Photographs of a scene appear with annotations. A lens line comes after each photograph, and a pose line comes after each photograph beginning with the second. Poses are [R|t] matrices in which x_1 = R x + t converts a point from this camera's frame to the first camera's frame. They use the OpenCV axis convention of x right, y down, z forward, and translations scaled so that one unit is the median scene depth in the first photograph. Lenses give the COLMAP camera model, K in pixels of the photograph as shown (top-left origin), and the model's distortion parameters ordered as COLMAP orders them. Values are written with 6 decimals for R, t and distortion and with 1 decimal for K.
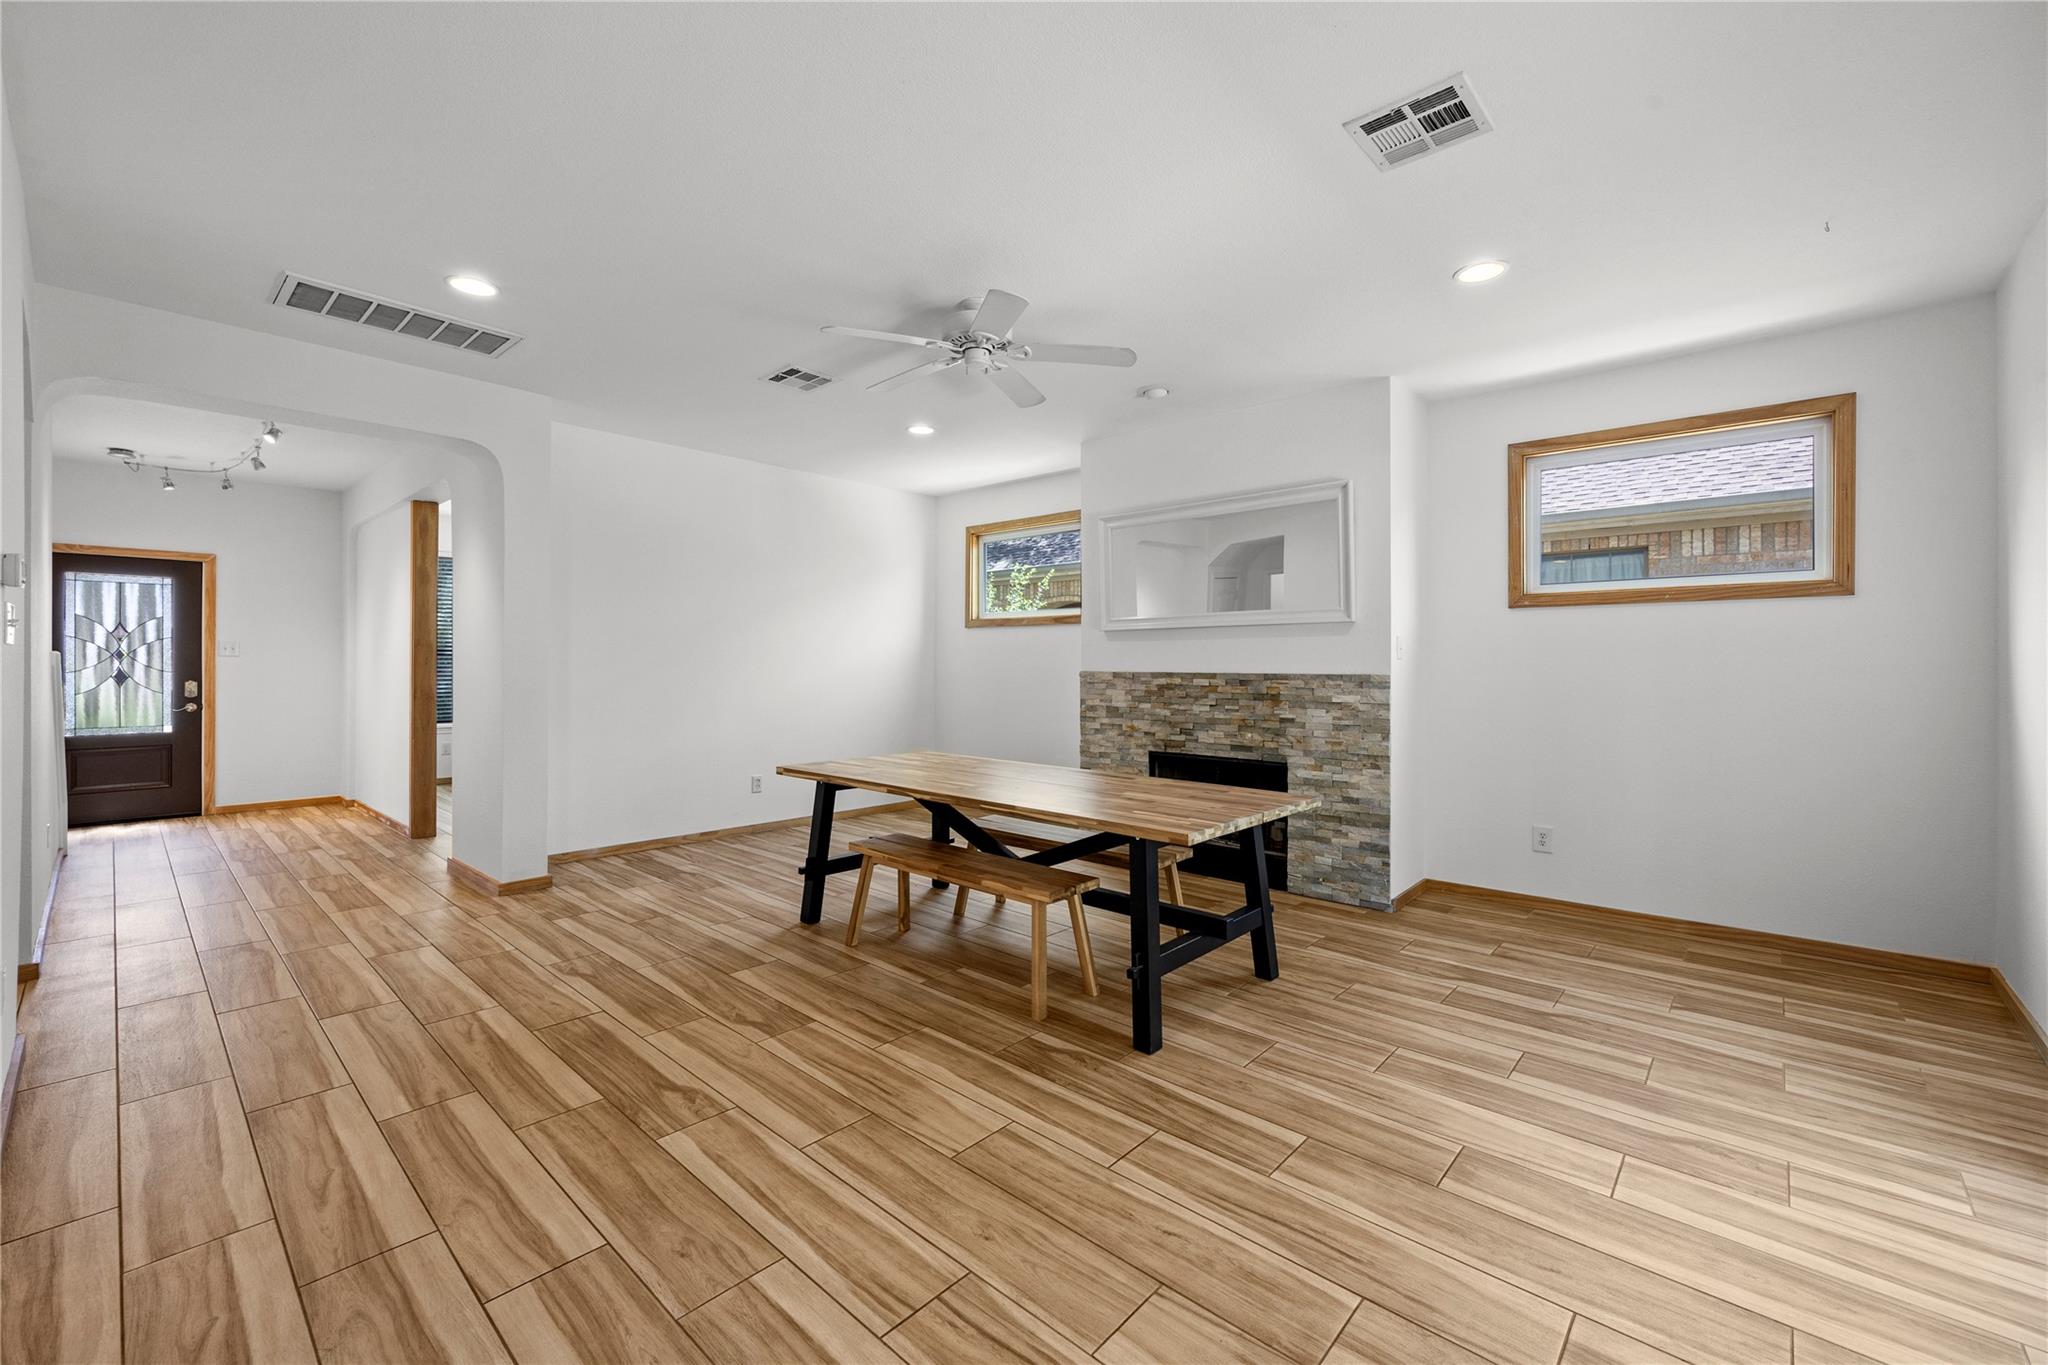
lens RADIAL K [[831.3, 0, 1017.9], [0, 831.3, 664.7], [0, 0, 1]] dist [-0.002214, 0.000060]
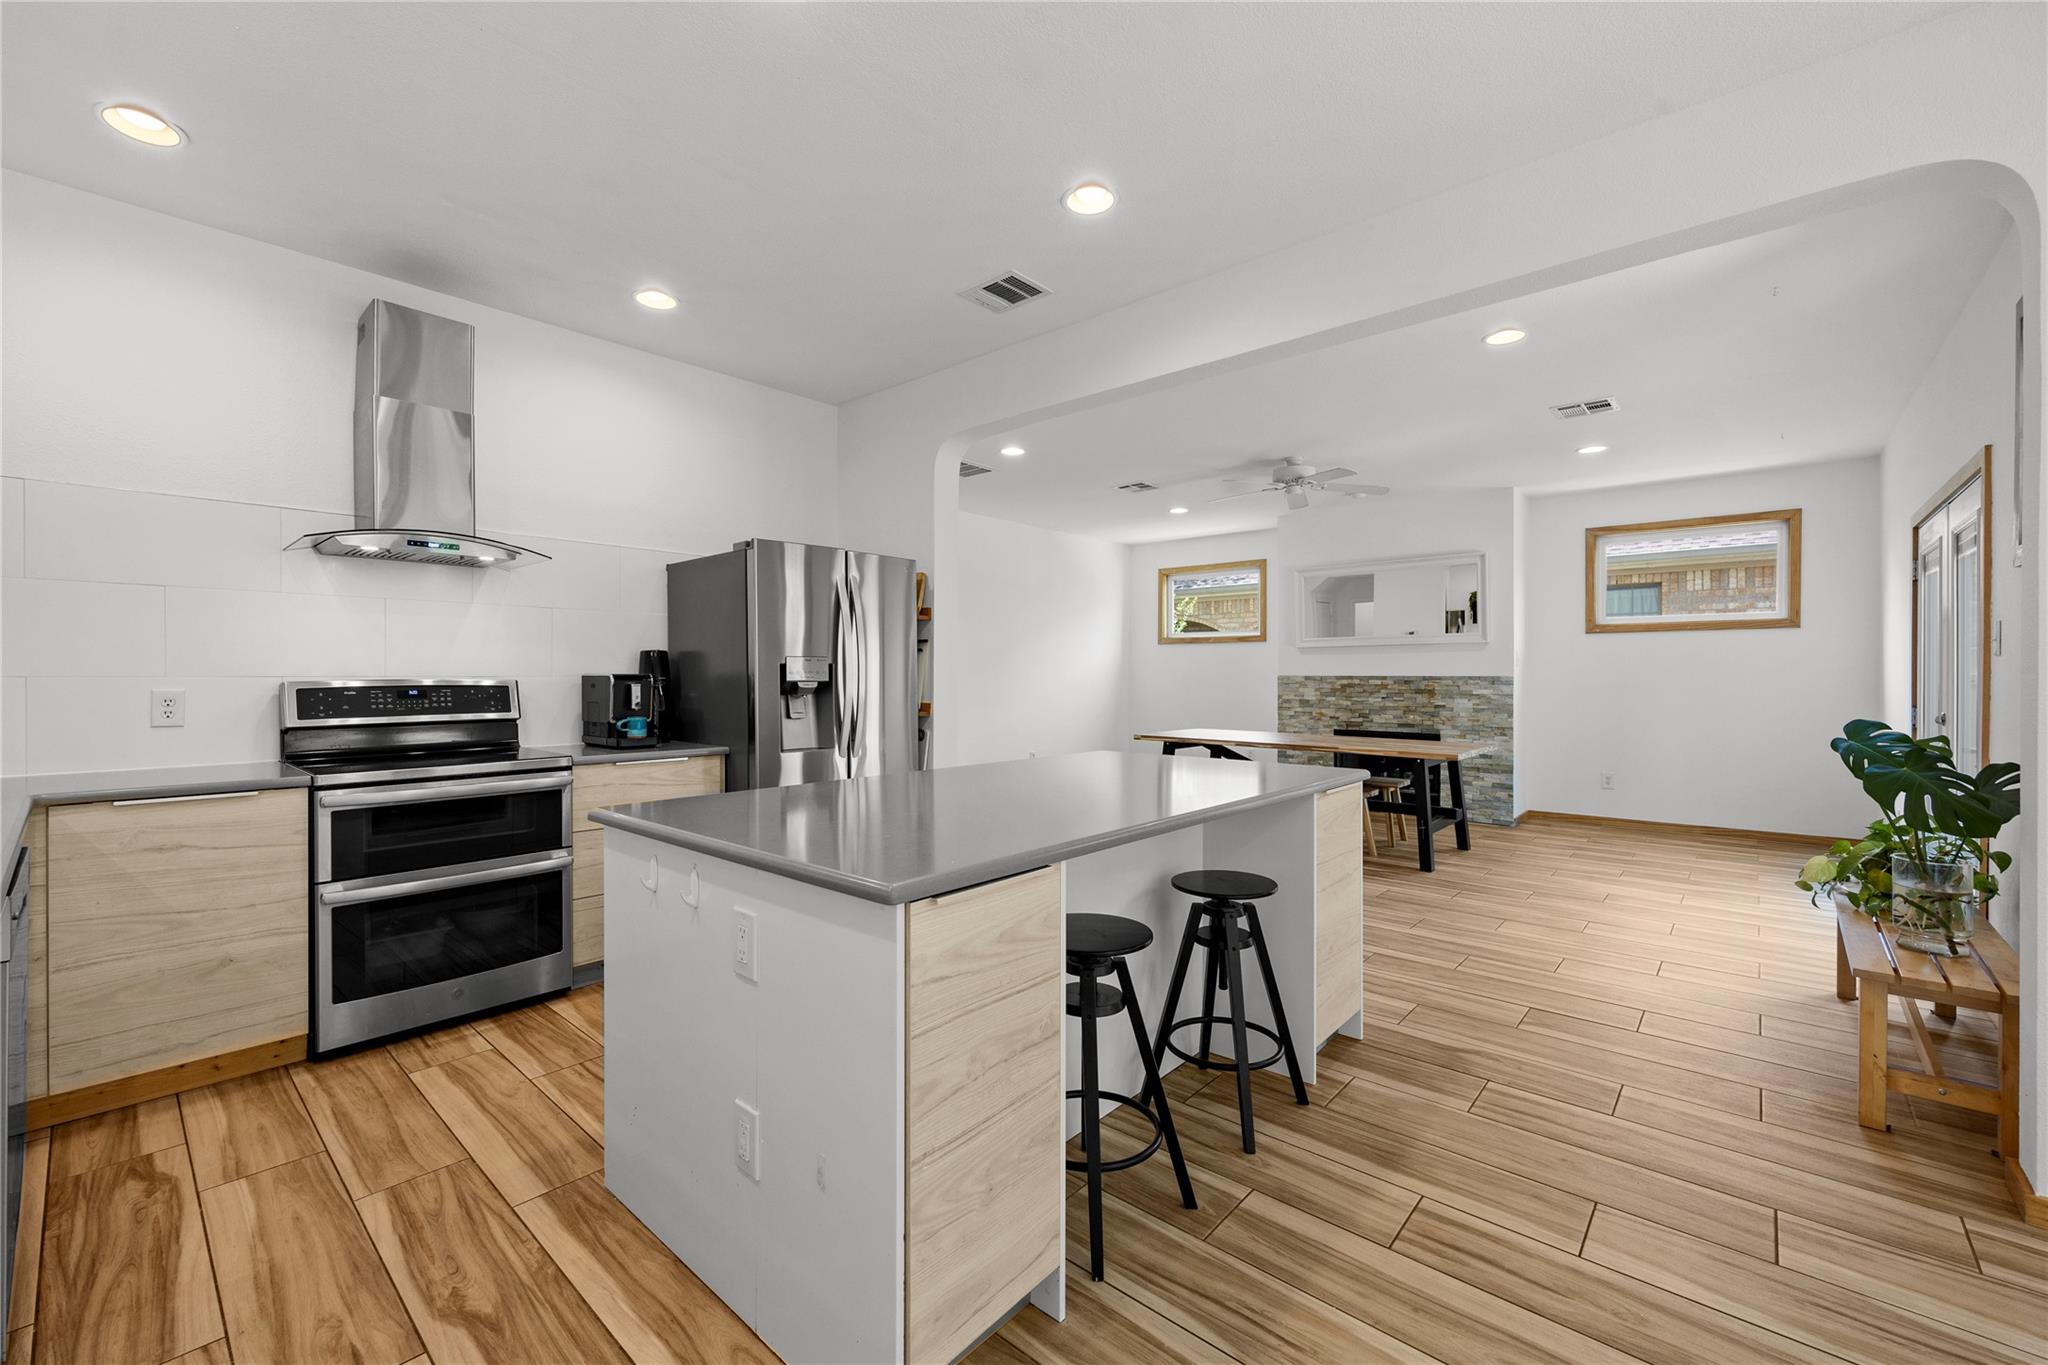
lens RADIAL K [[831.3, 0, 1021.9], [0, 831.3, 682.3], [0, 0, 1]] dist [-0.002214, 0.000060]
pose [[0.999889, -0.001899, 0.014745, -0.501724], [0.001809, 0.999980, 0.006087, 0.012618], [-0.014756, -0.006059, 0.999873, -0.555720]]
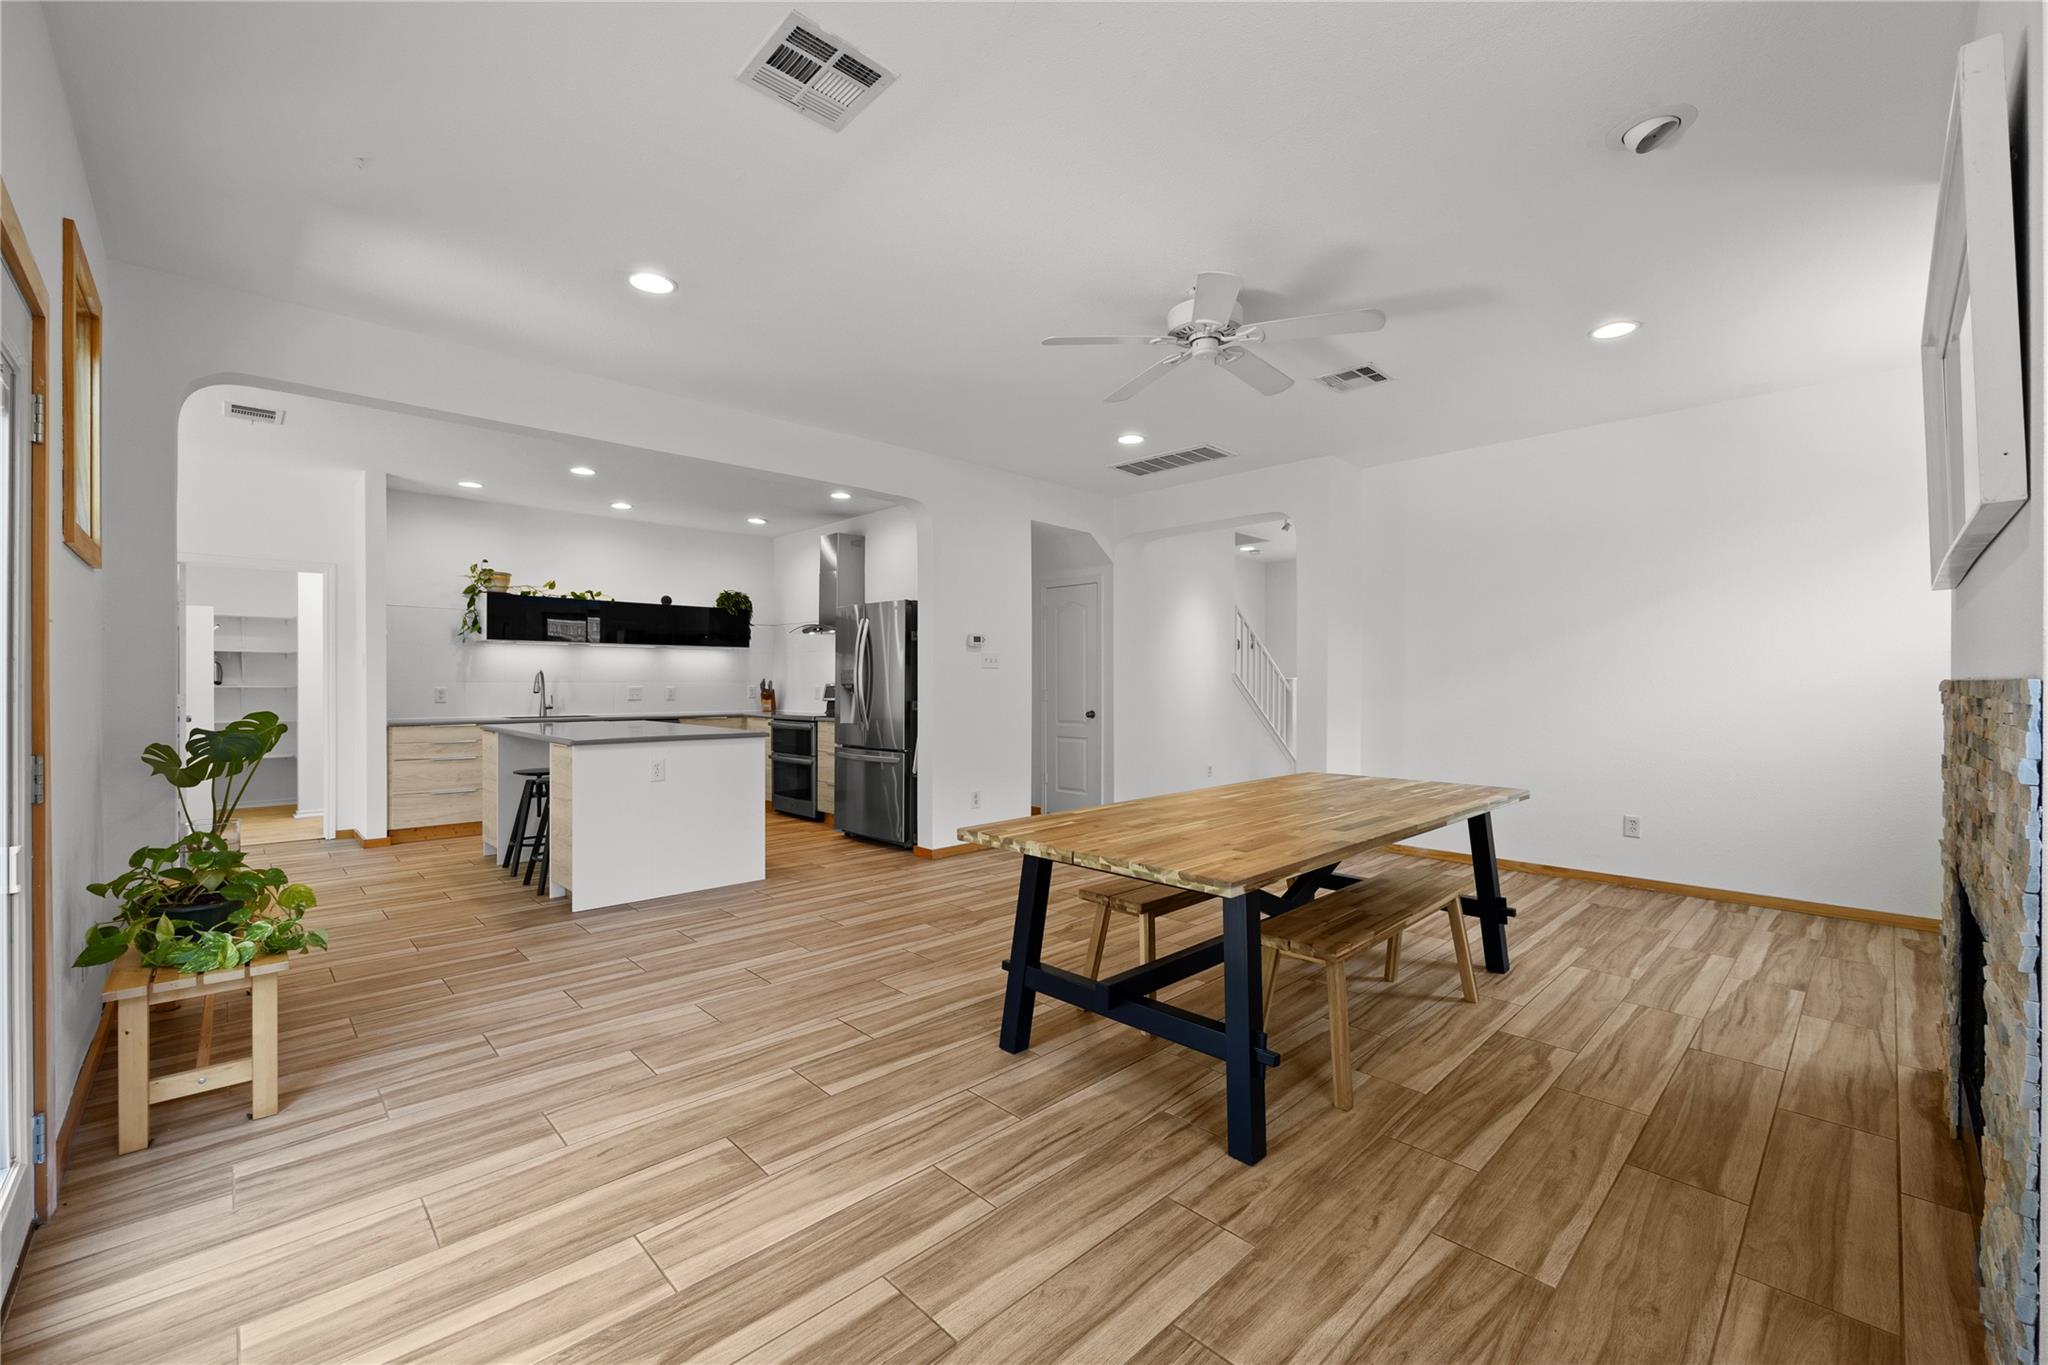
lens RADIAL K [[831.3, 0, 1016.2], [0, 831.3, 680.1], [0, 0, 1]] dist [-0.002214, 0.000060]
pose [[-0.065842, -0.007122, -0.997805, 0.731805], [-0.000263, 0.999975, -0.007120, 0.016504], [0.997830, -0.000206, -0.065842, 0.675686]]
